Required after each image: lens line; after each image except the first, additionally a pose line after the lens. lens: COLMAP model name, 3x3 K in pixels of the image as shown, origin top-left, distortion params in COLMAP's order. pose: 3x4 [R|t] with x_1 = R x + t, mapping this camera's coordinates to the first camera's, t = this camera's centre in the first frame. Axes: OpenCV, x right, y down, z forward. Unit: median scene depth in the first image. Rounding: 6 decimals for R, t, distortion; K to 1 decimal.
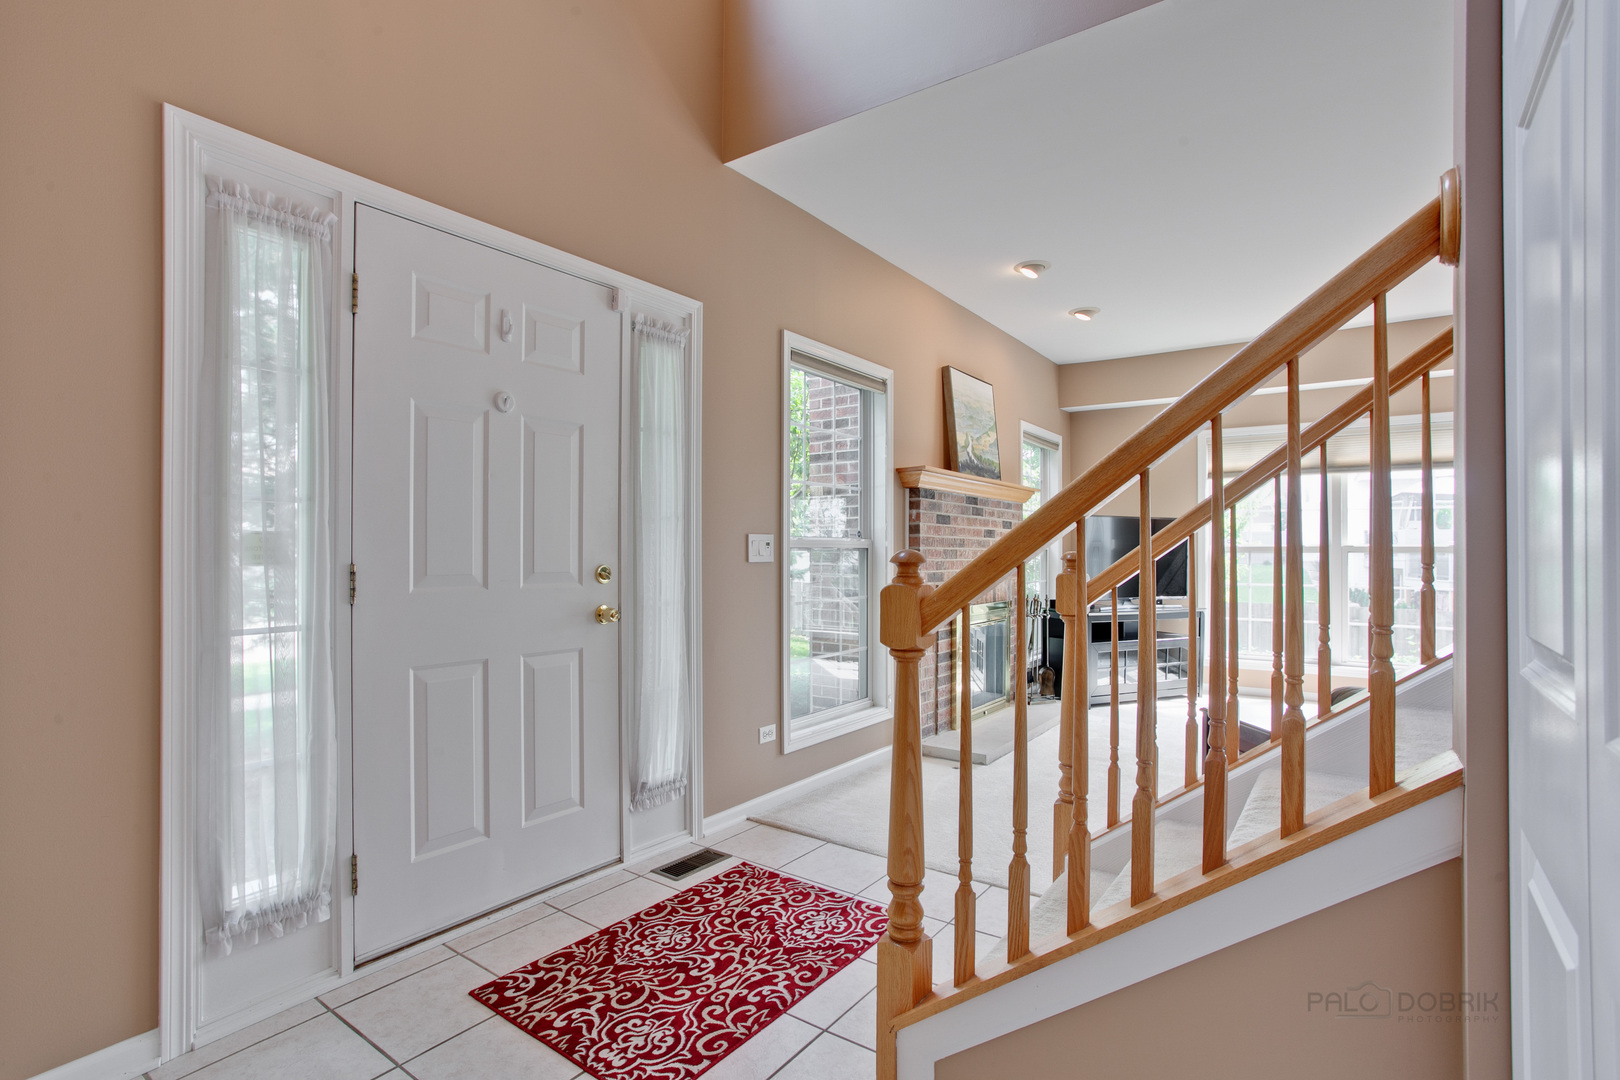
lens RADIAL K [[799.0, 0, 808.9], [0, 799.0, 548.7], [0, 0, 1]] dist [-0.060621, 0.029328]
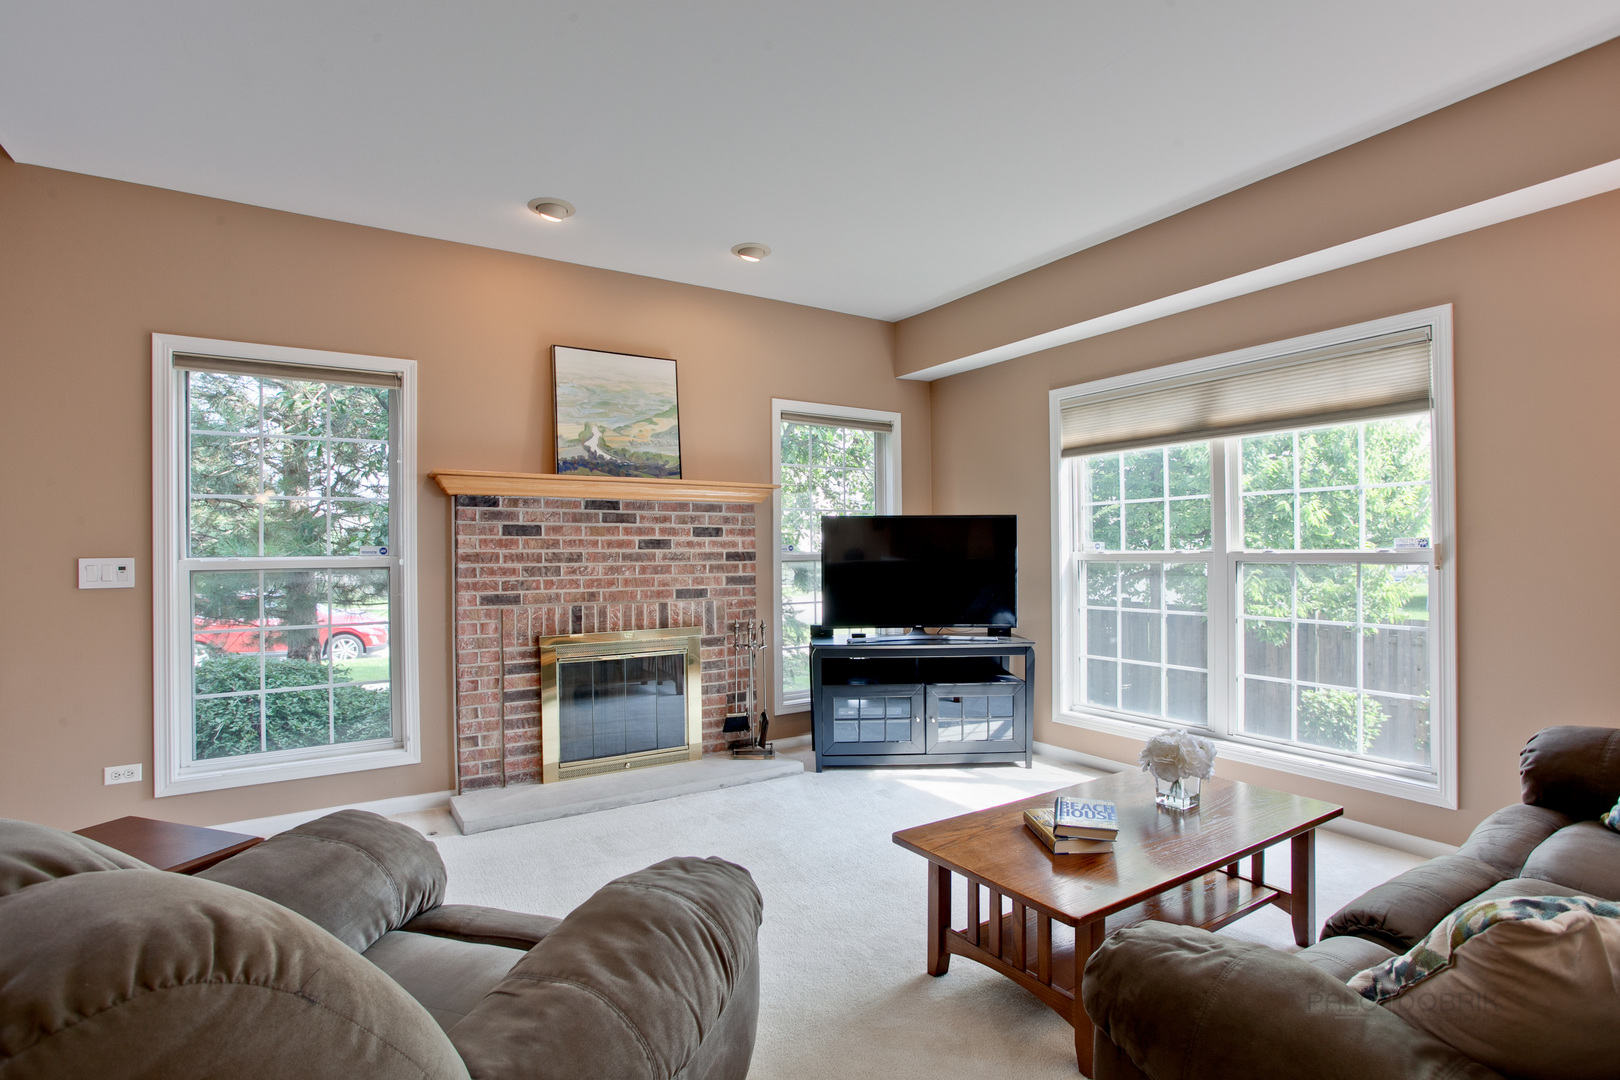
lens RADIAL K [[799.0, 0, 812.6], [0, 799.0, 544.9], [0, 0, 1]] dist [-0.060621, 0.029328]
pose [[0.925993, -0.014087, -0.377278, 0.755527], [0.012879, 0.999901, -0.005726, -0.012893], [0.377321, 0.000443, 0.926082, 0.345073]]
